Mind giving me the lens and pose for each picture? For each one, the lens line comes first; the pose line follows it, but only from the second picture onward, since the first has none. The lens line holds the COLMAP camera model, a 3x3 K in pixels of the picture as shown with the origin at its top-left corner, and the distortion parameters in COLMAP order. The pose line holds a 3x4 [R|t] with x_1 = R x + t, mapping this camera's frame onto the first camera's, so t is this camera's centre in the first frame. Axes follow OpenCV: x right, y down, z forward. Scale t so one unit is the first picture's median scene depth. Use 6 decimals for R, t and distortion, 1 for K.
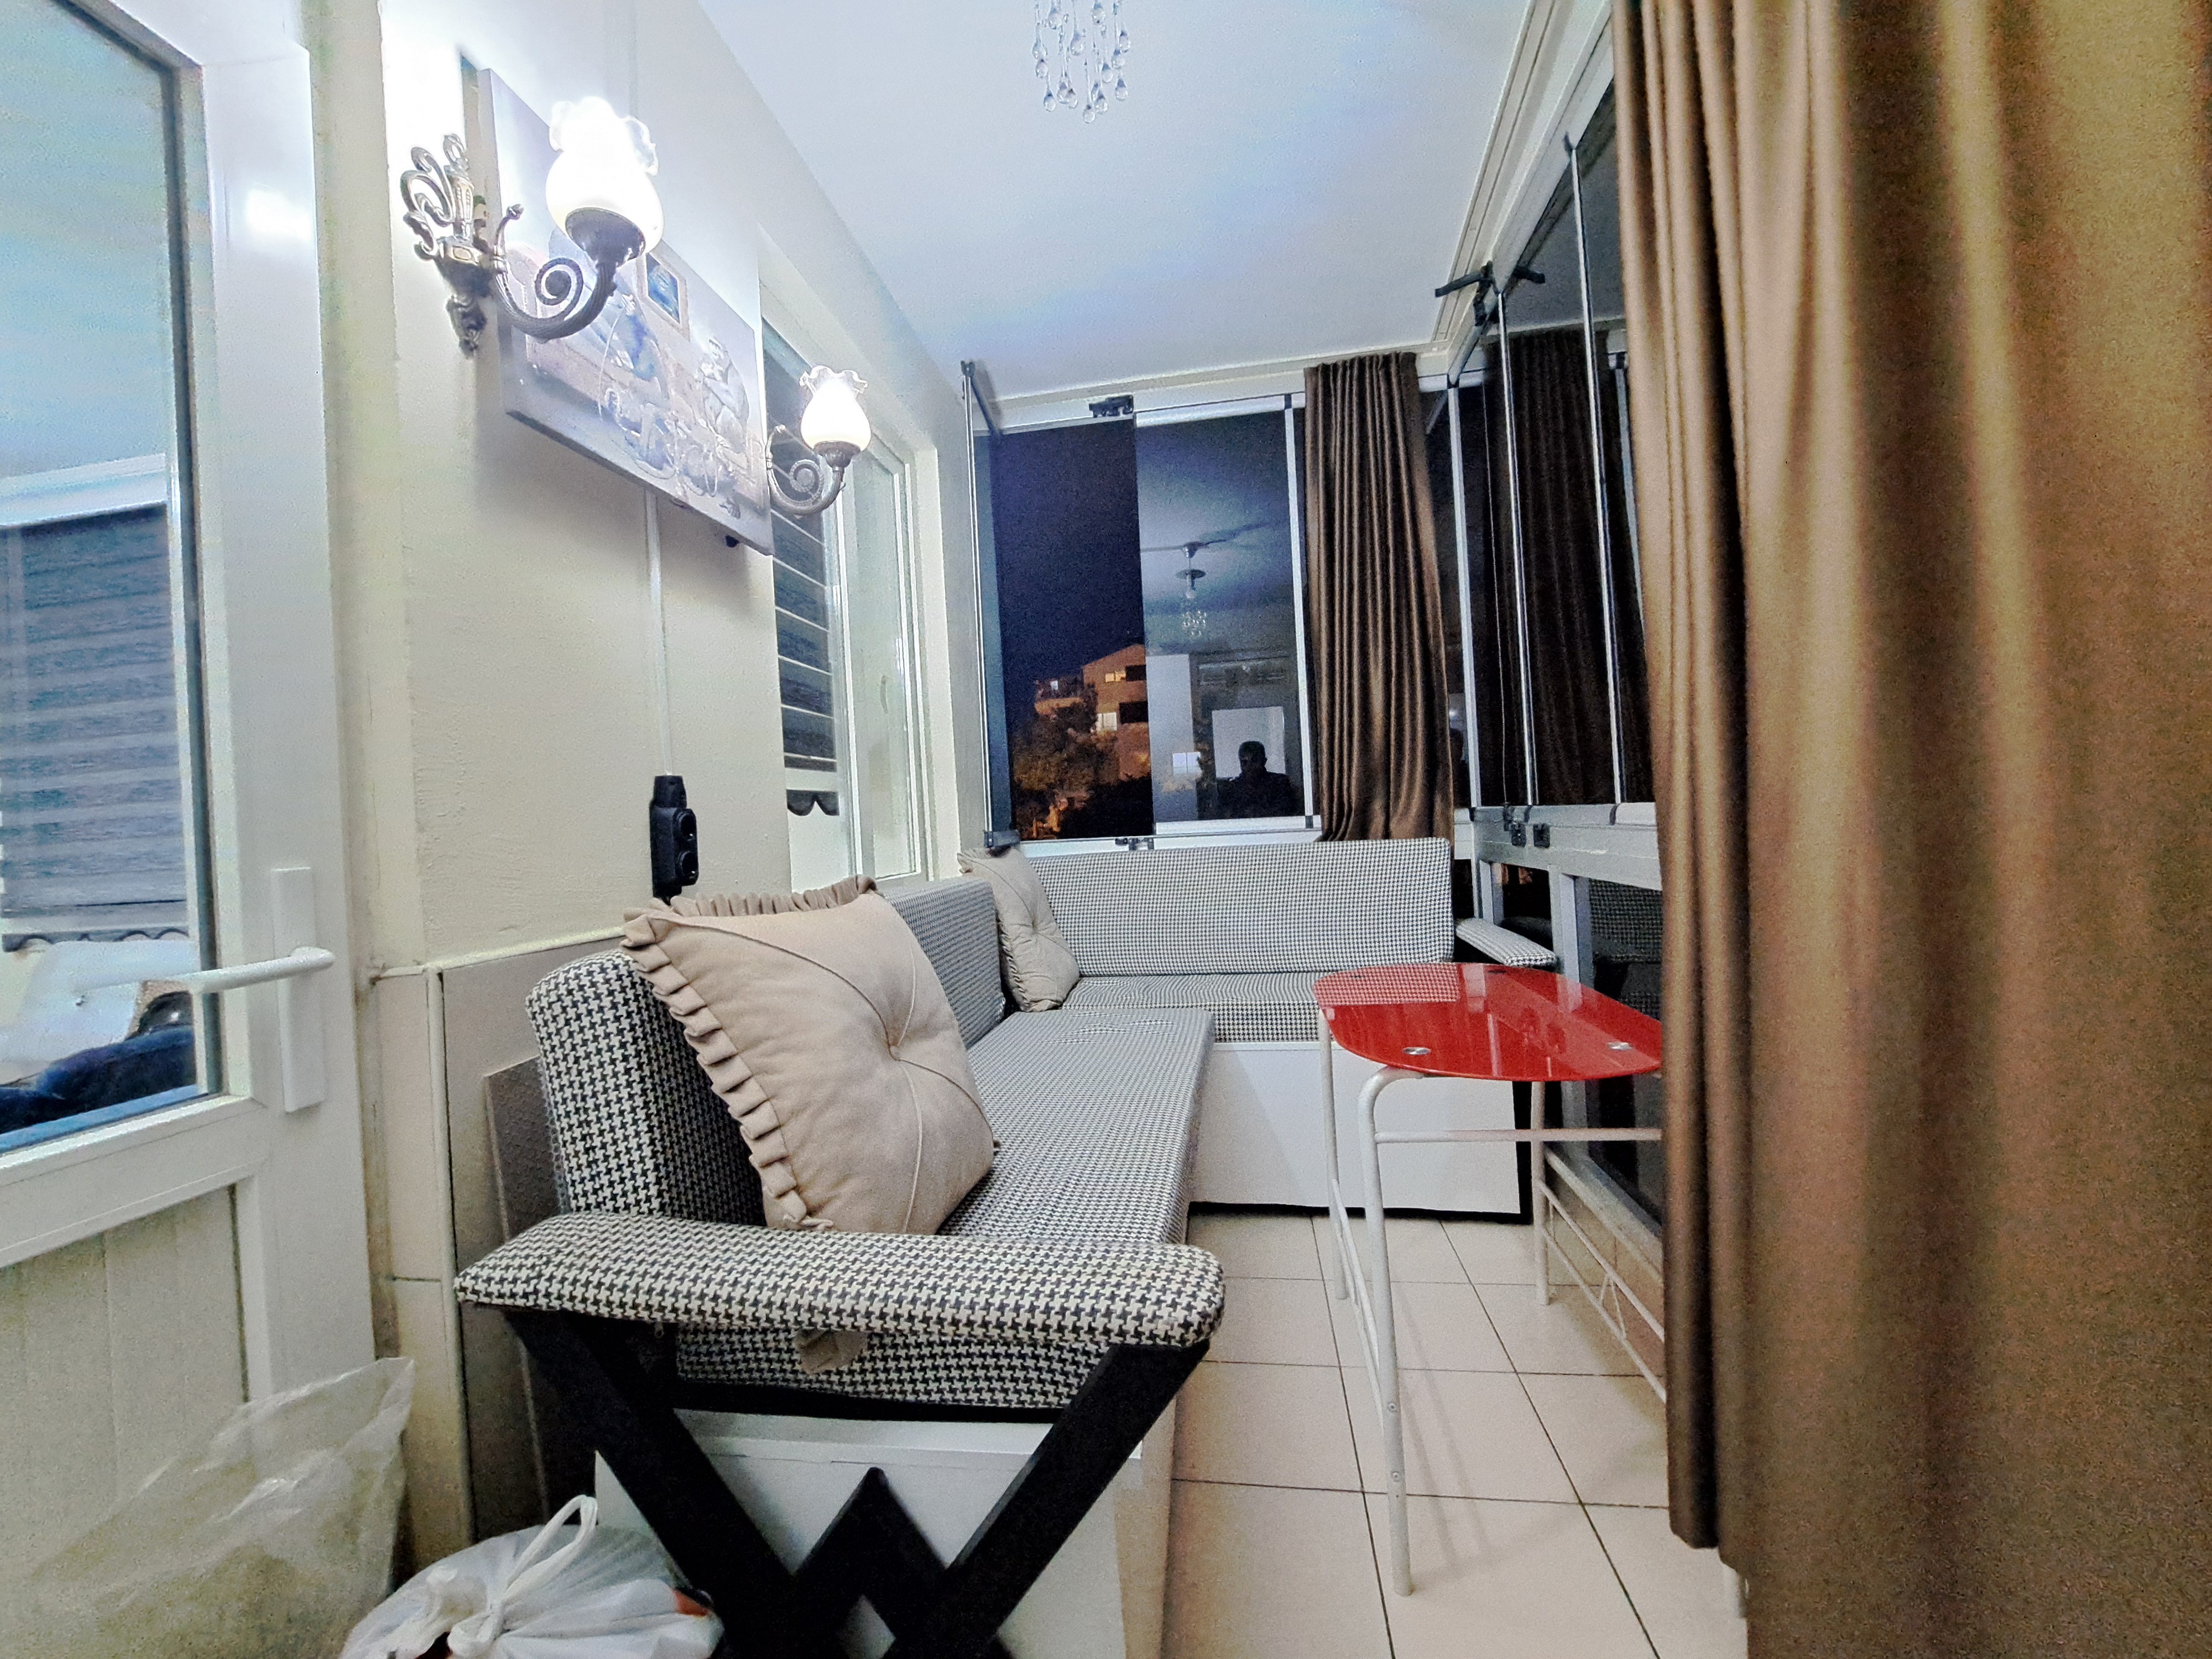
lens RADIAL K [[881.1, 0, 1086.0], [0, 881.1, 811.1], [0, 0, 1]] dist [-0.016577, 0.000608]
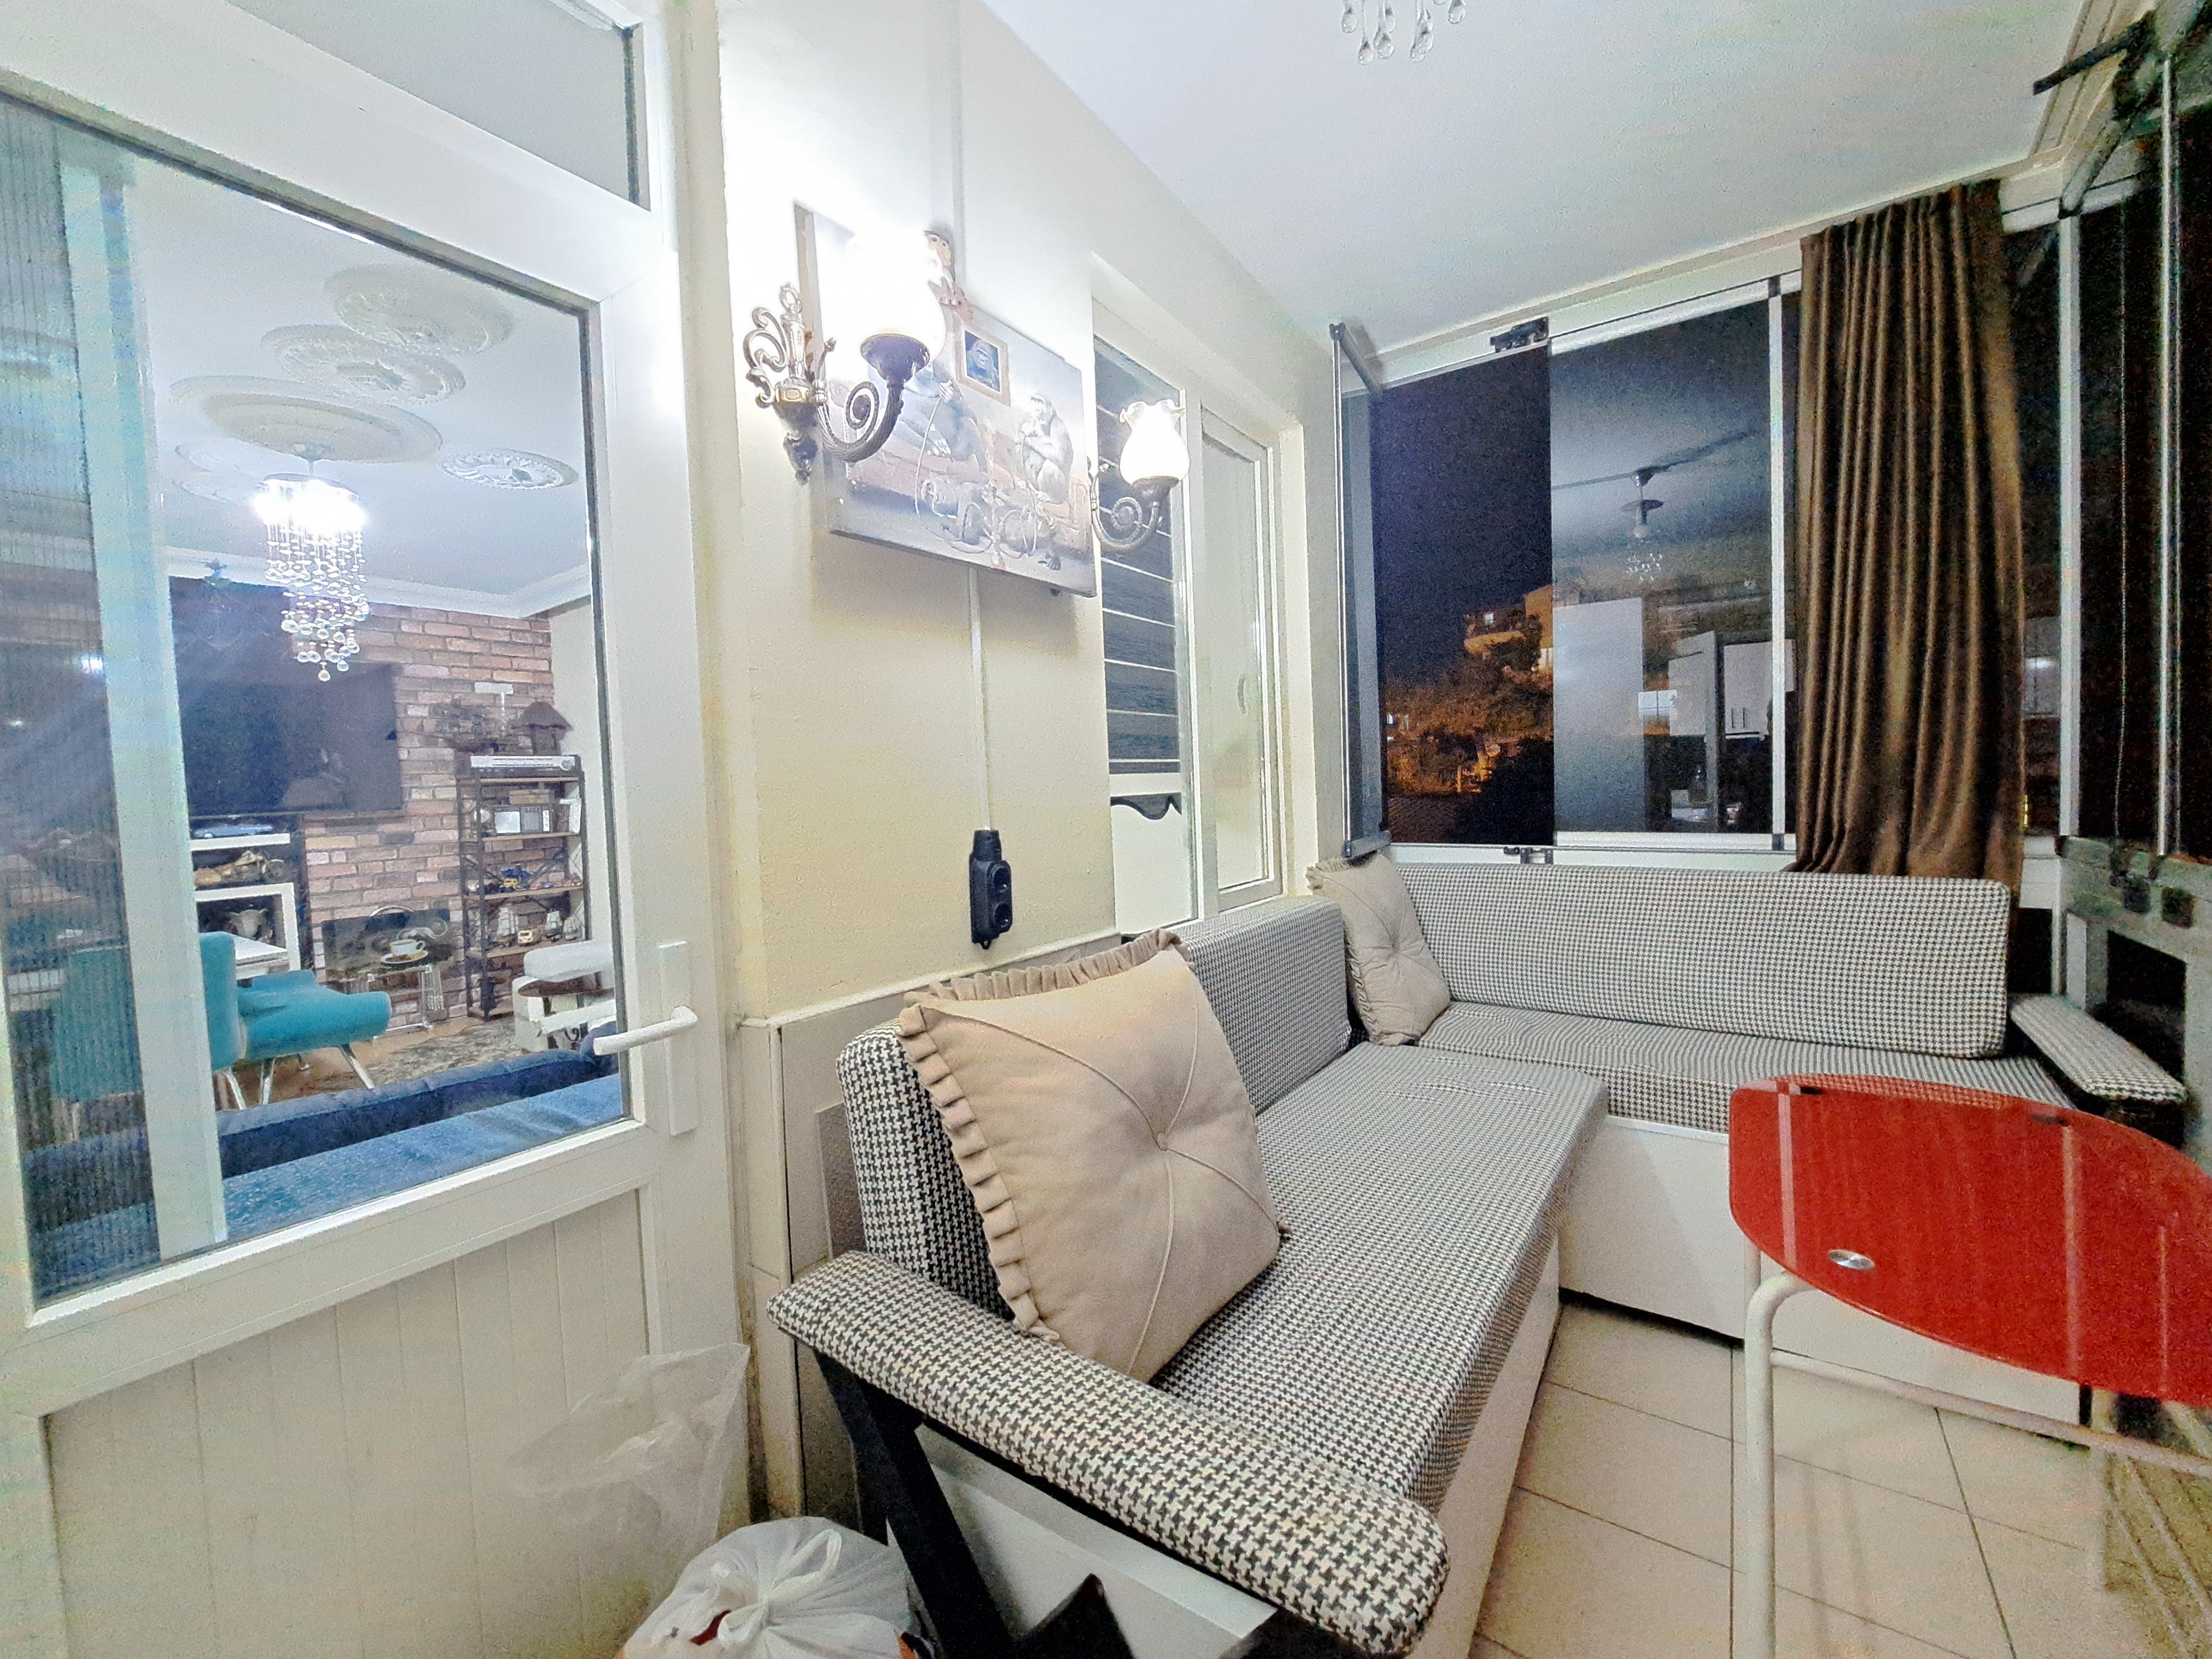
lens RADIAL K [[881.1, 0, 1085.6], [0, 881.1, 811.5], [0, 0, 1]] dist [-0.016577, 0.000608]
pose [[0.894431, 0.038107, -0.445580, 0.098900], [-0.008921, 0.997685, 0.067416, -0.121222], [0.447118, -0.056324, 0.892700, 0.082034]]
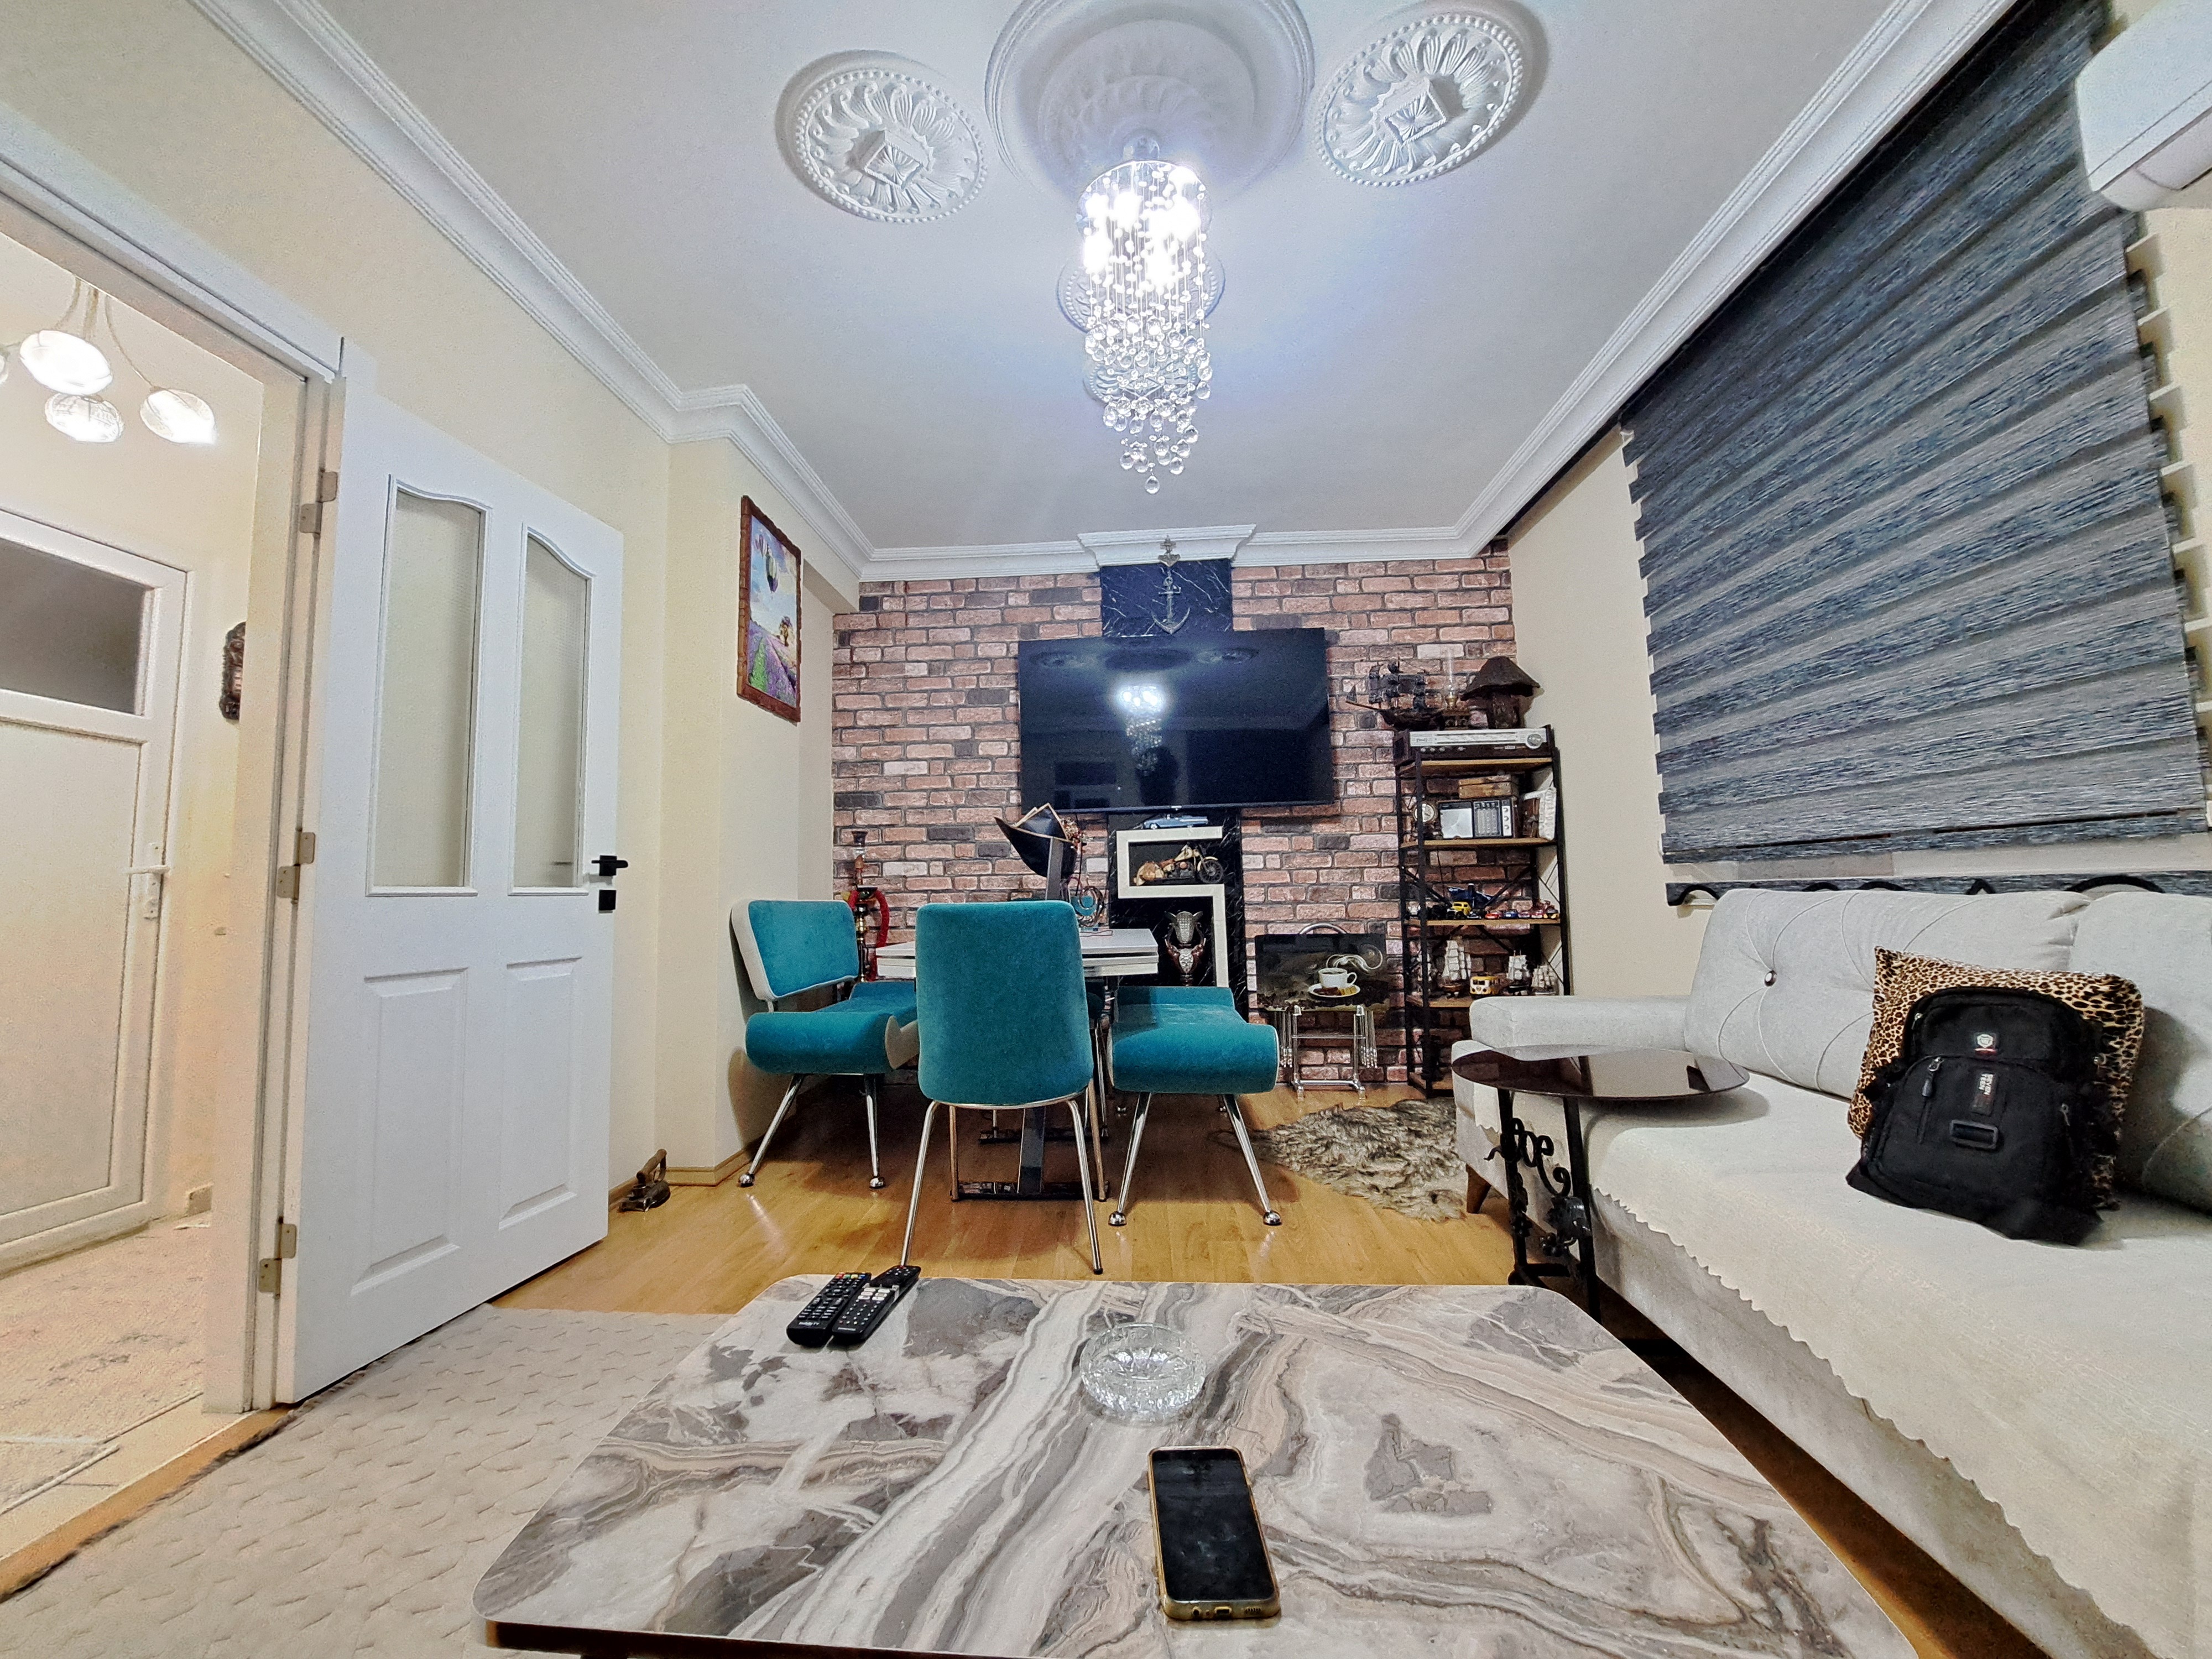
lens RADIAL K [[881.1, 0, 1084.7], [0, 881.1, 808.5], [0, 0, 1]] dist [-0.016577, 0.000608]
pose [[0.102810, -0.037260, -0.994003, -1.144763], [0.021581, 0.999147, -0.035221, 0.214961], [0.994467, -0.017830, 0.103526, 0.861001]]
